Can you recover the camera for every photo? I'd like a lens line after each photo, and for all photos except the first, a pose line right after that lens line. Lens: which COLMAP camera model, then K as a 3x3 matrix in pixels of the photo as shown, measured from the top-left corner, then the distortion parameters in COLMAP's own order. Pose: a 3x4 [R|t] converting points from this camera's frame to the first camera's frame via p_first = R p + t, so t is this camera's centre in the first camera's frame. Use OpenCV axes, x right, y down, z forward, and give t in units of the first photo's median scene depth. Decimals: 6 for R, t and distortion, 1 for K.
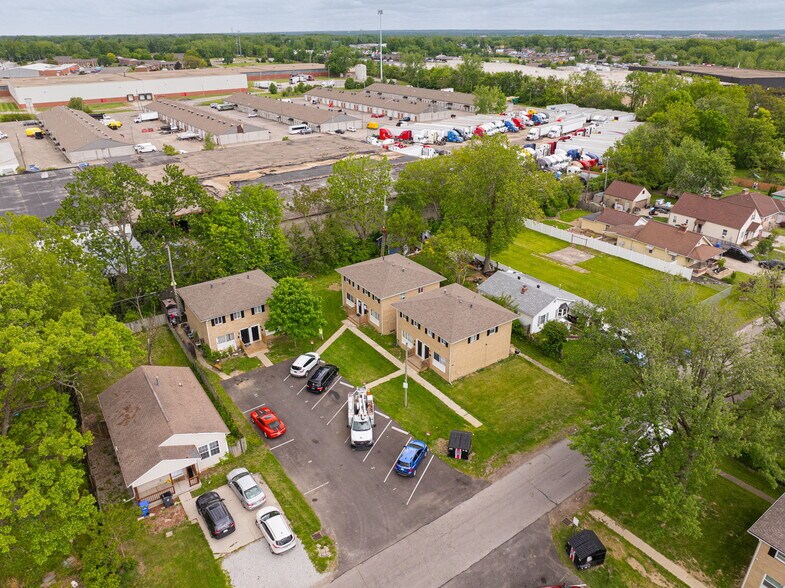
lens RADIAL K [[558.2, 0, 392.5], [0, 558.2, 294.0], [0, 0, 1]] dist [-0.035194, 0.003504]
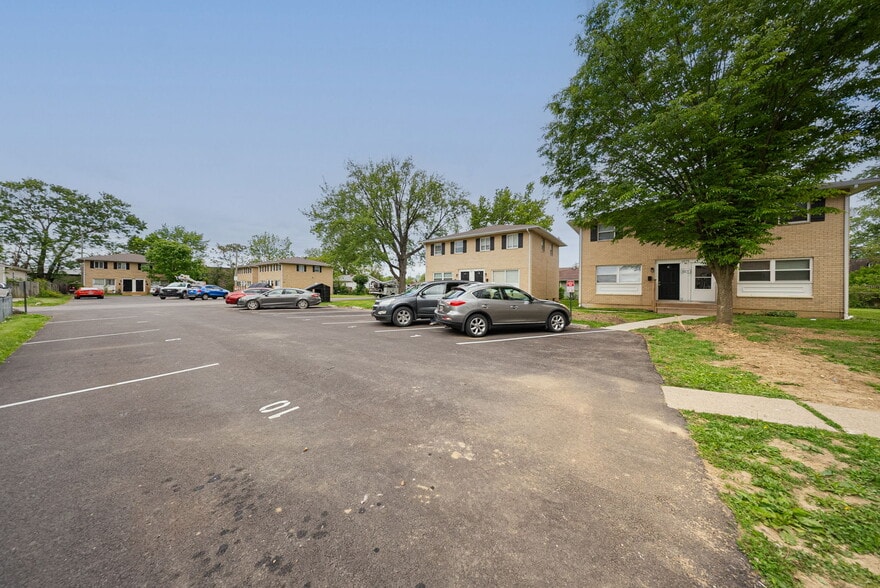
lens RADIAL K [[257.3, 0, 436.0], [0, 257.3, 289.7], [0, 0, 1]] dist [0.000109, -0.000043]
pose [[0.948909, 0.011381, 0.315344, 0.300063], [0.123046, 0.906895, -0.402990, 0.515456], [-0.290570, 0.421202, 0.859161, 0.295256]]
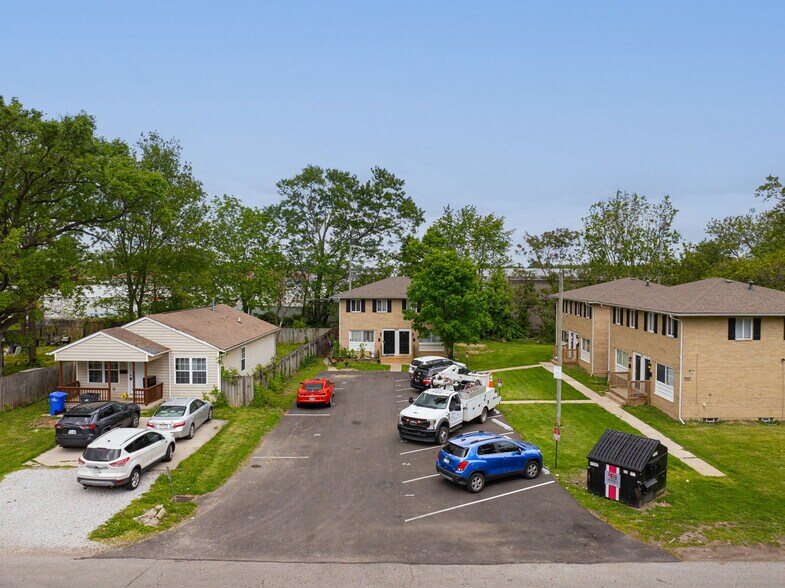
lens RADIAL K [[558.2, 0, 392.5], [0, 558.2, 294.0], [0, 0, 1]] dist [-0.035194, 0.003504]
pose [[0.808516, 0.033804, -0.587503, 0.188361], [-0.266564, 0.911089, -0.314421, 0.291385], [0.524639, 0.410821, 0.745641, 0.529859]]
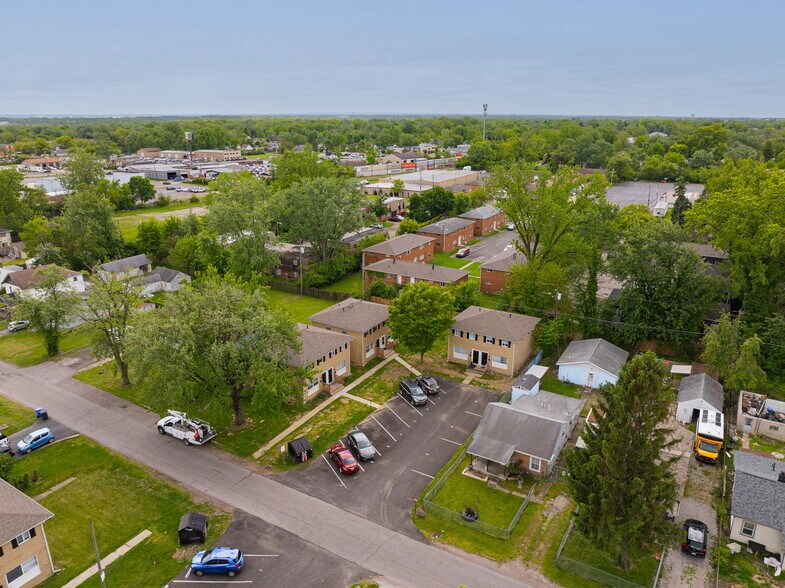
lens RADIAL K [[558.2, 0, 392.5], [0, 558.2, 294.0], [0, 0, 1]] dist [-0.035194, 0.003504]
pose [[-0.403209, -0.275818, 0.872552, -0.657153], [0.404235, 0.801741, 0.440233, -0.297265], [-0.820985, 0.530222, -0.211774, 0.638438]]
